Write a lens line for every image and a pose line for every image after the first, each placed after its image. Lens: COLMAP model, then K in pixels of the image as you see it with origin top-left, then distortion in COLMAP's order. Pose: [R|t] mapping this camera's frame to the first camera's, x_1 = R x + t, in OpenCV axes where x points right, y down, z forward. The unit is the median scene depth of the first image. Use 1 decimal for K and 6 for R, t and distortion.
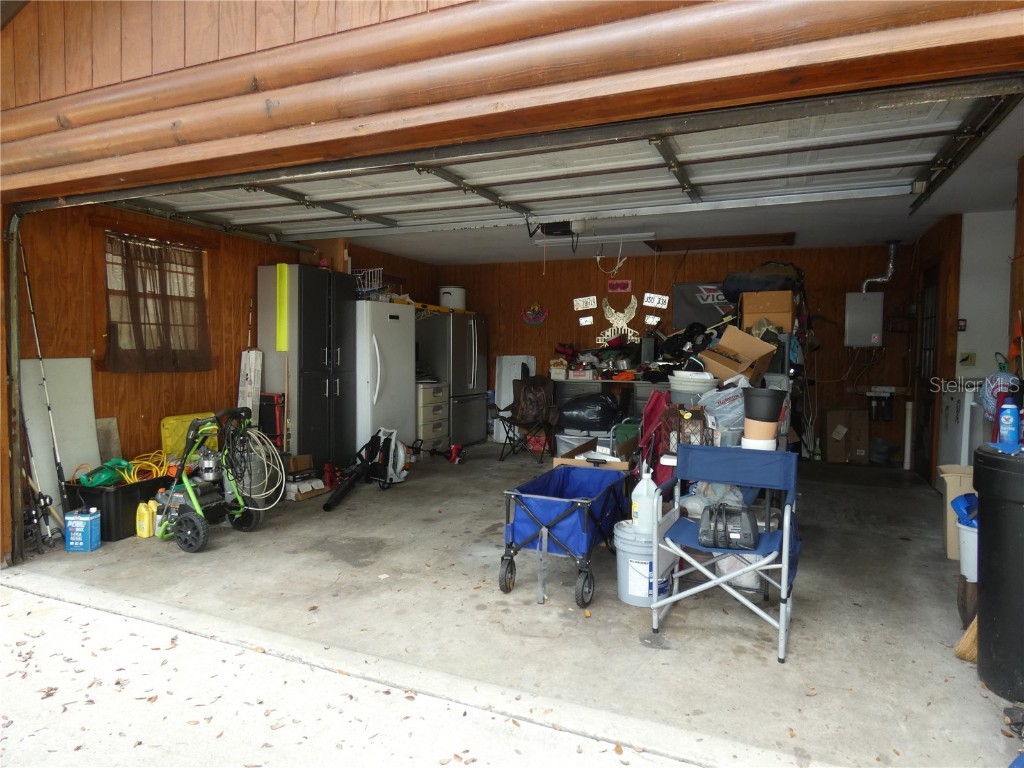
lens RADIAL K [[623.4, 0, 517.6], [0, 623.4, 383.3], [0, 0, 1]] dist [-0.001047, -0.001408]
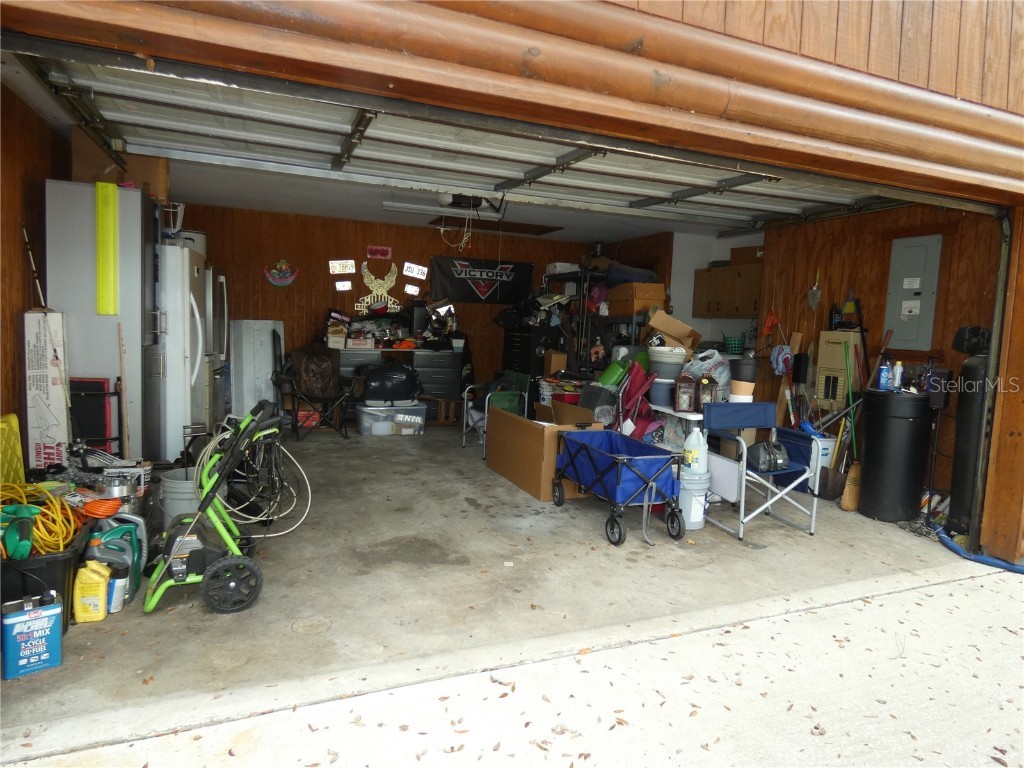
lens RADIAL K [[623.4, 0, 518.8], [0, 623.4, 384.5], [0, 0, 1]] dist [-0.001047, -0.001408]
pose [[0.700534, -0.054227, 0.711556, -0.833160], [0.006758, 0.997568, 0.069369, -0.031735], [-0.713587, -0.043787, 0.699197, 0.312205]]
